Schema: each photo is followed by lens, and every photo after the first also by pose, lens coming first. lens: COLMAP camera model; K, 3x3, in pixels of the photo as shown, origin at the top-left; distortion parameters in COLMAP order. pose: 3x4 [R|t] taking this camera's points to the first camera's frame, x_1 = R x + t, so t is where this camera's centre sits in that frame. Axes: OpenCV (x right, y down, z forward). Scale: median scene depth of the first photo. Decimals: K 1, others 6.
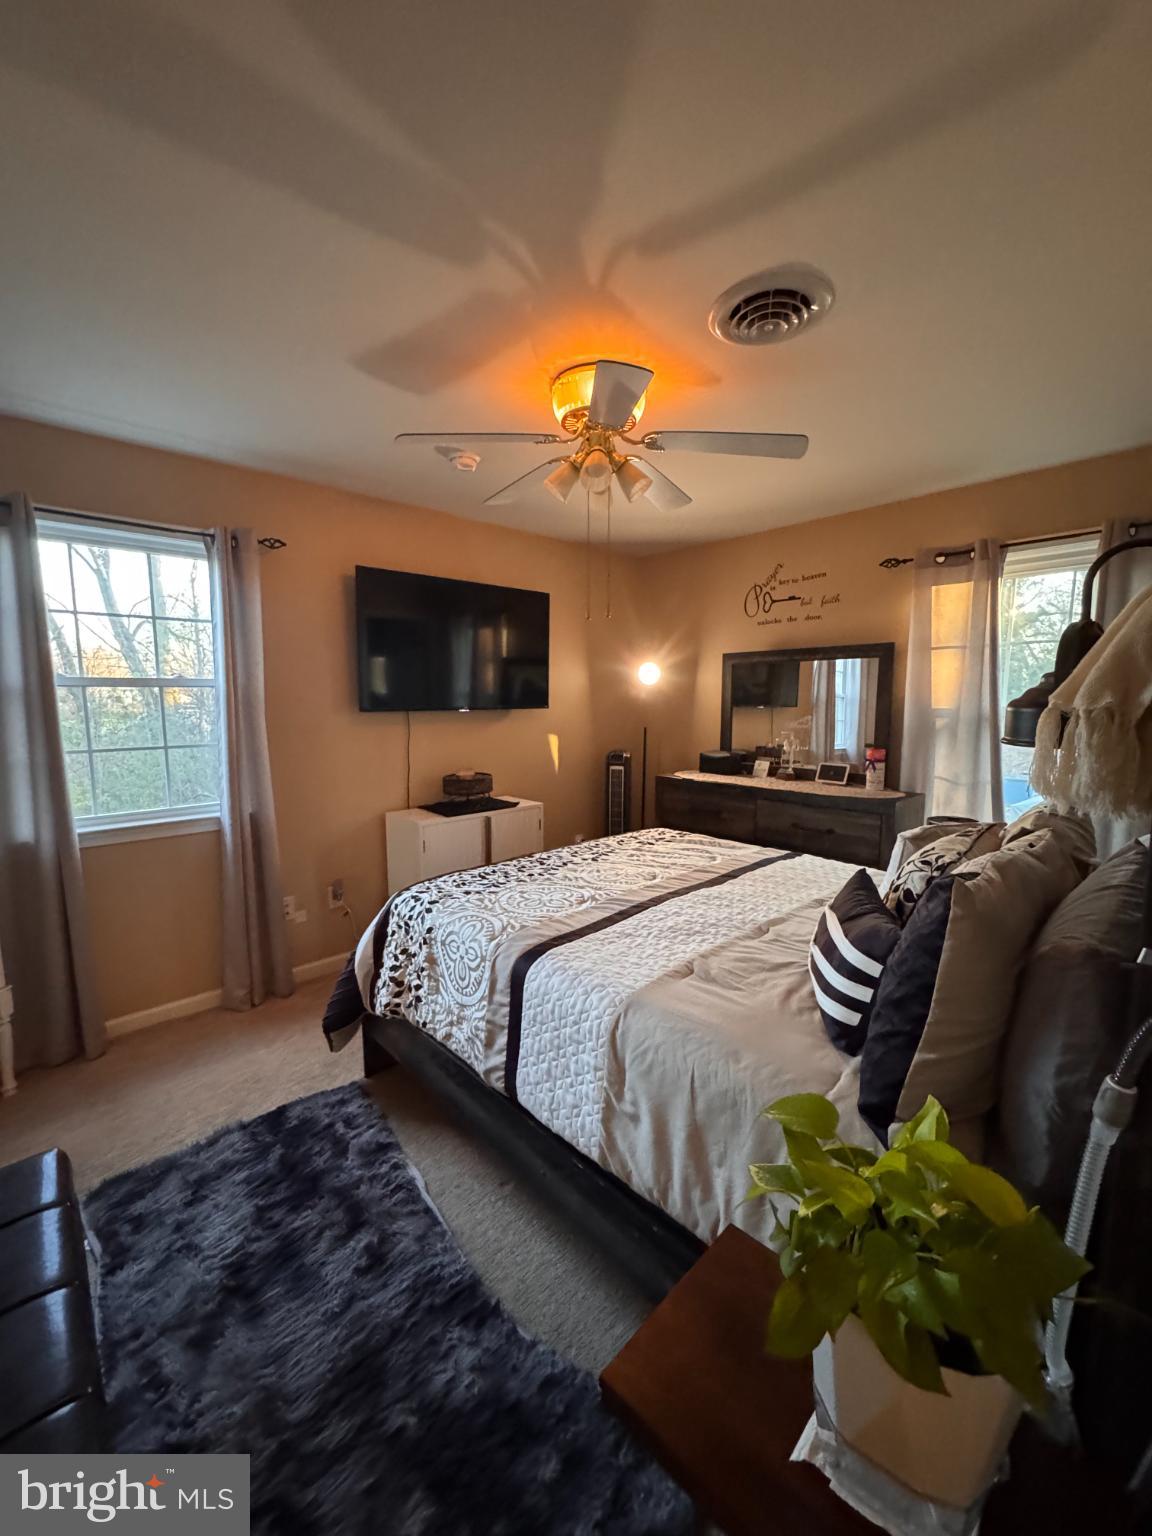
lens RADIAL K [[613.2, 0, 571.8], [0, 613.2, 765.6], [0, 0, 1]] dist [-0.003926, 0.000547]
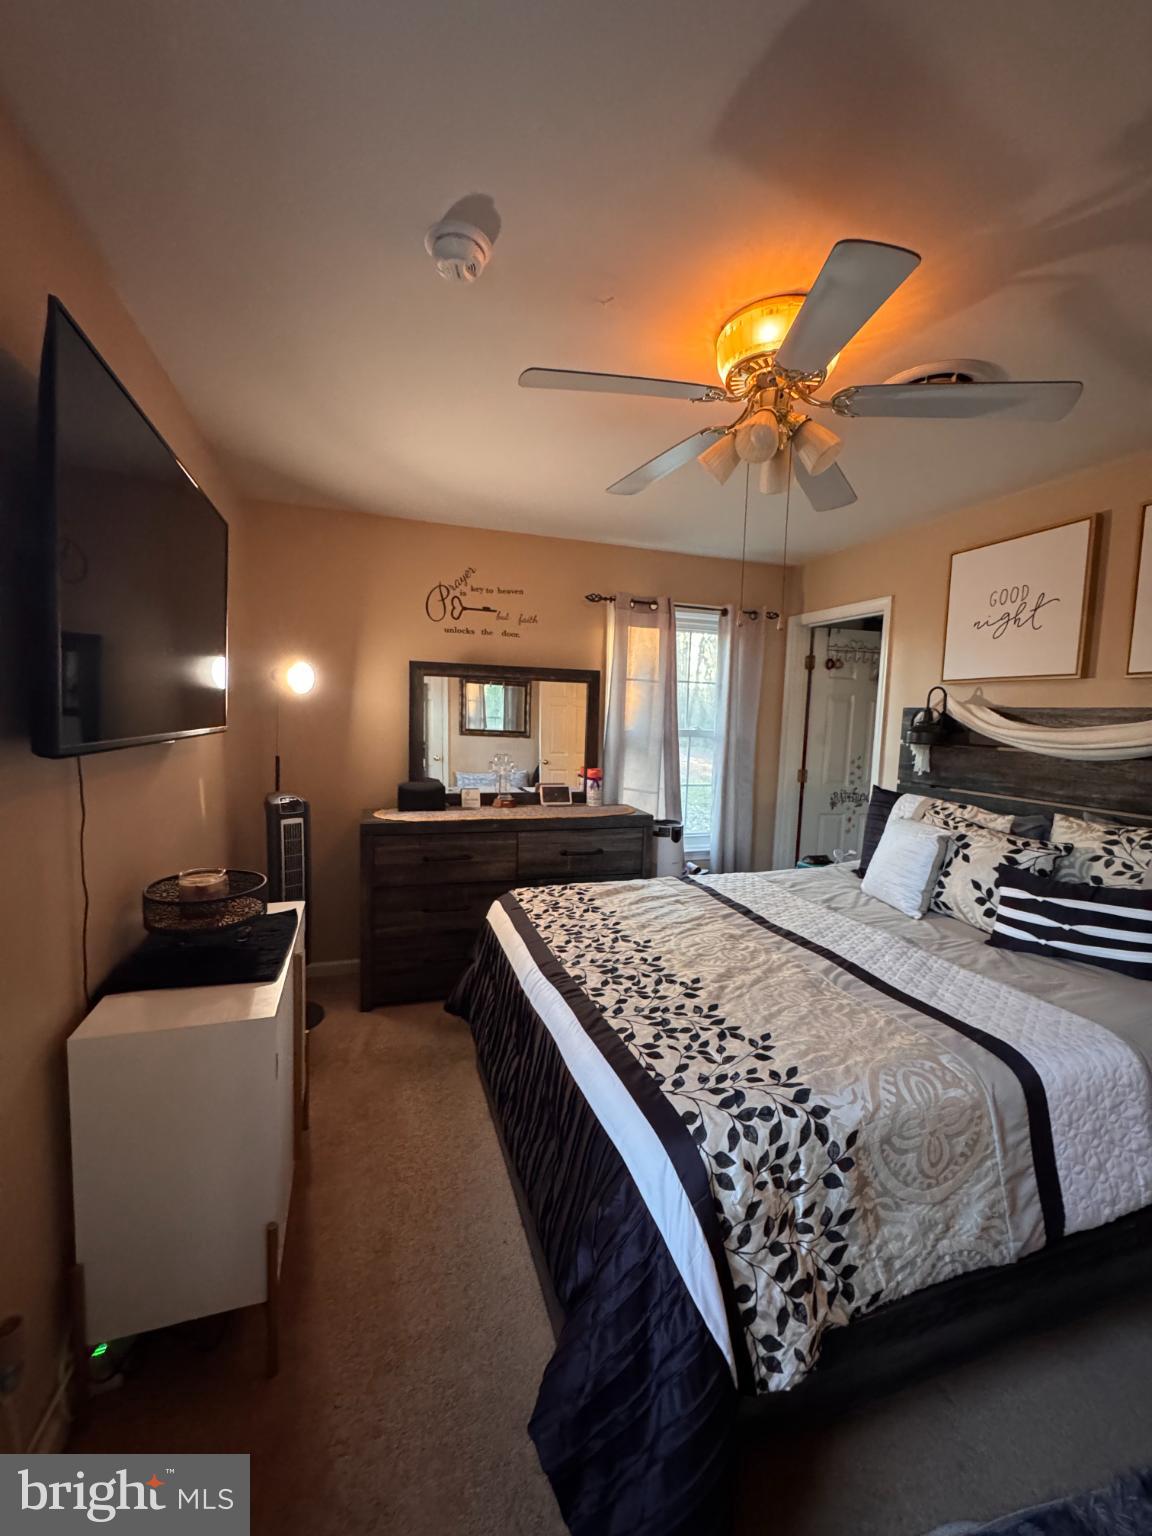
lens RADIAL K [[613.2, 0, 577.1], [0, 613.2, 770.6], [0, 0, 1]] dist [-0.003926, 0.000547]
pose [[0.399120, -0.069510, 0.914260, -0.645721], [0.072034, 0.996417, 0.044310, -0.093571], [-0.914065, 0.048173, 0.402697, 0.760918]]
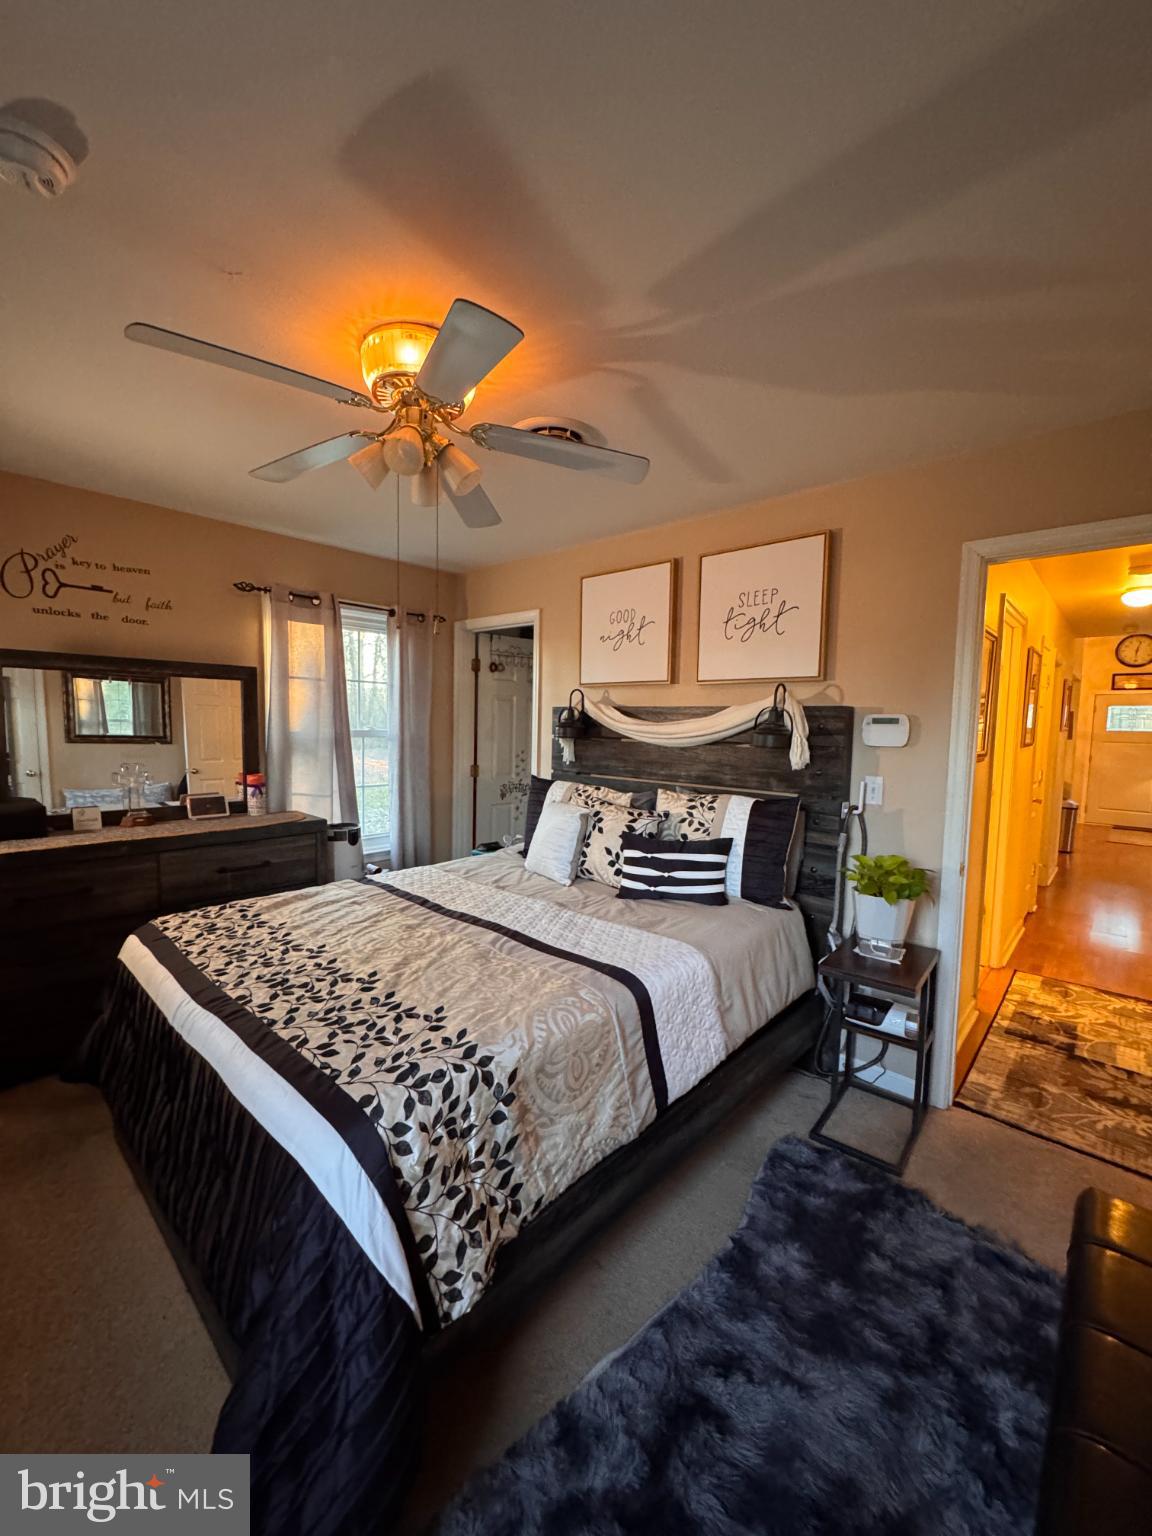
lens RADIAL K [[613.2, 0, 575.7], [0, 613.2, 770.0], [0, 0, 1]] dist [-0.003926, 0.000547]
pose [[-0.093729, -0.076128, 0.992683, -0.677172], [0.092745, 0.992069, 0.084838, -0.088668], [-0.991269, 0.100018, -0.085925, 0.736108]]
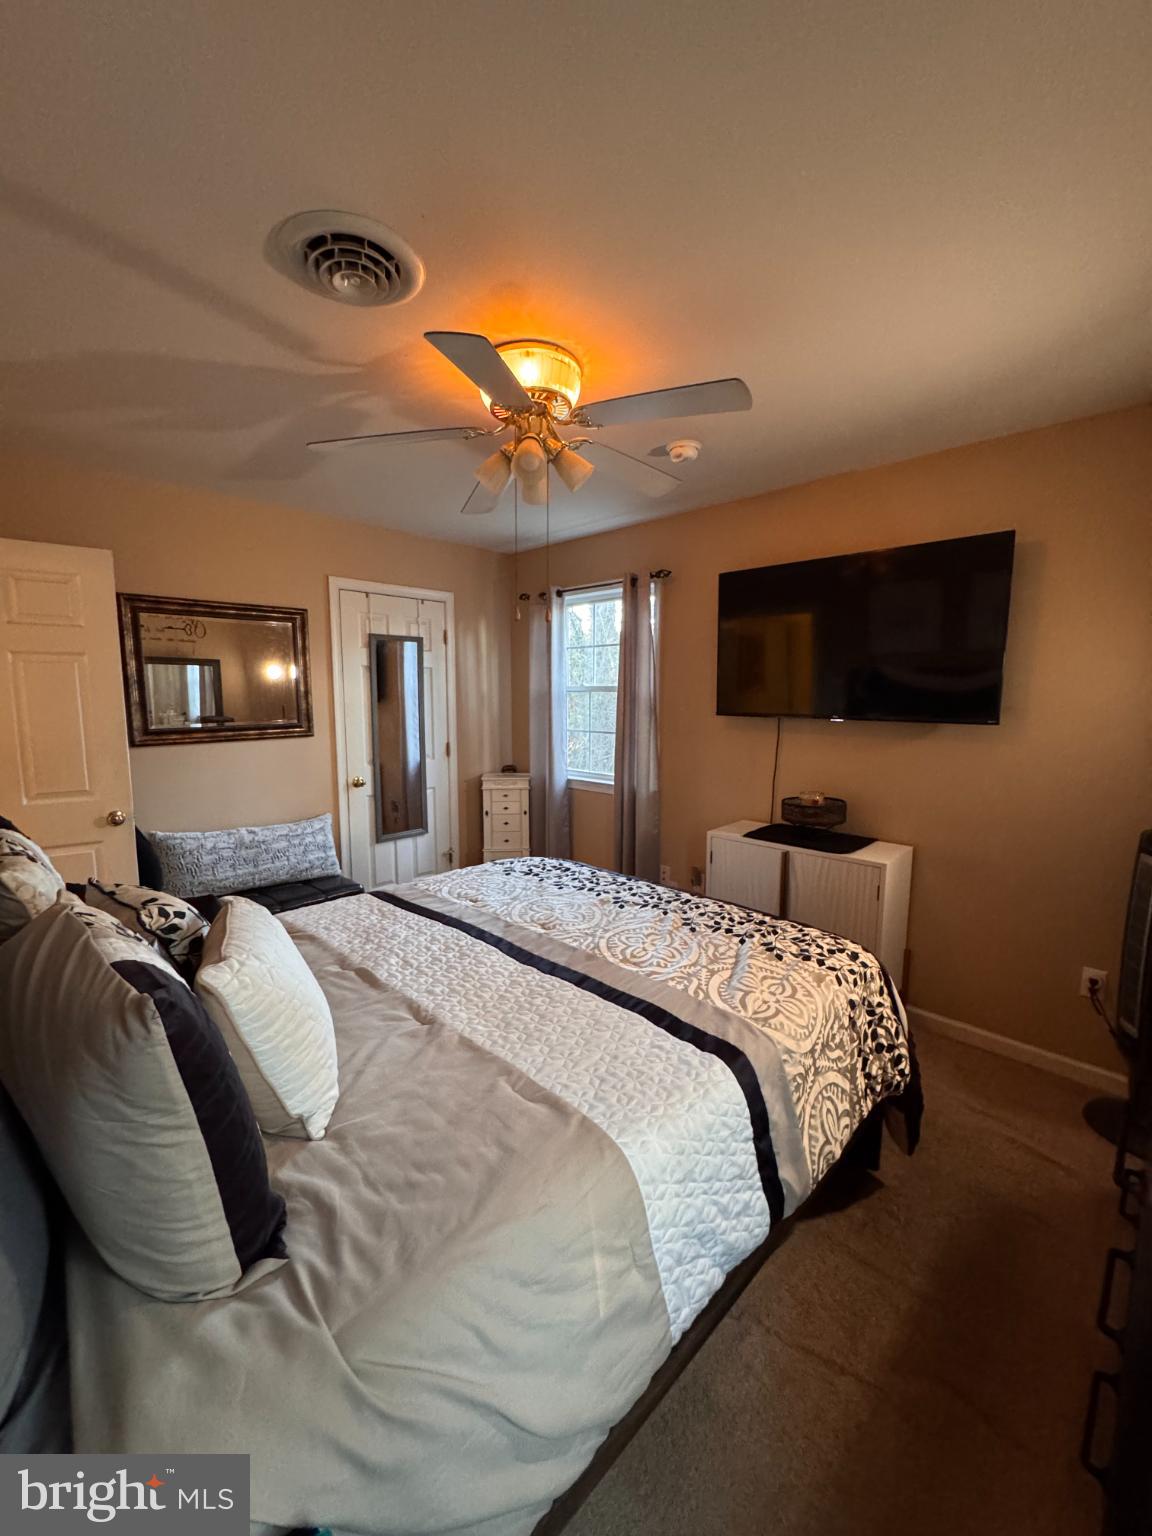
lens RADIAL K [[613.2, 0, 582.6], [0, 613.2, 776.1], [0, 0, 1]] dist [-0.003926, 0.000547]
pose [[0.052811, 0.145364, -0.987968, 0.757087], [-0.114283, 0.983728, 0.138632, -0.115330], [0.992044, 0.105587, 0.068564, 0.789938]]
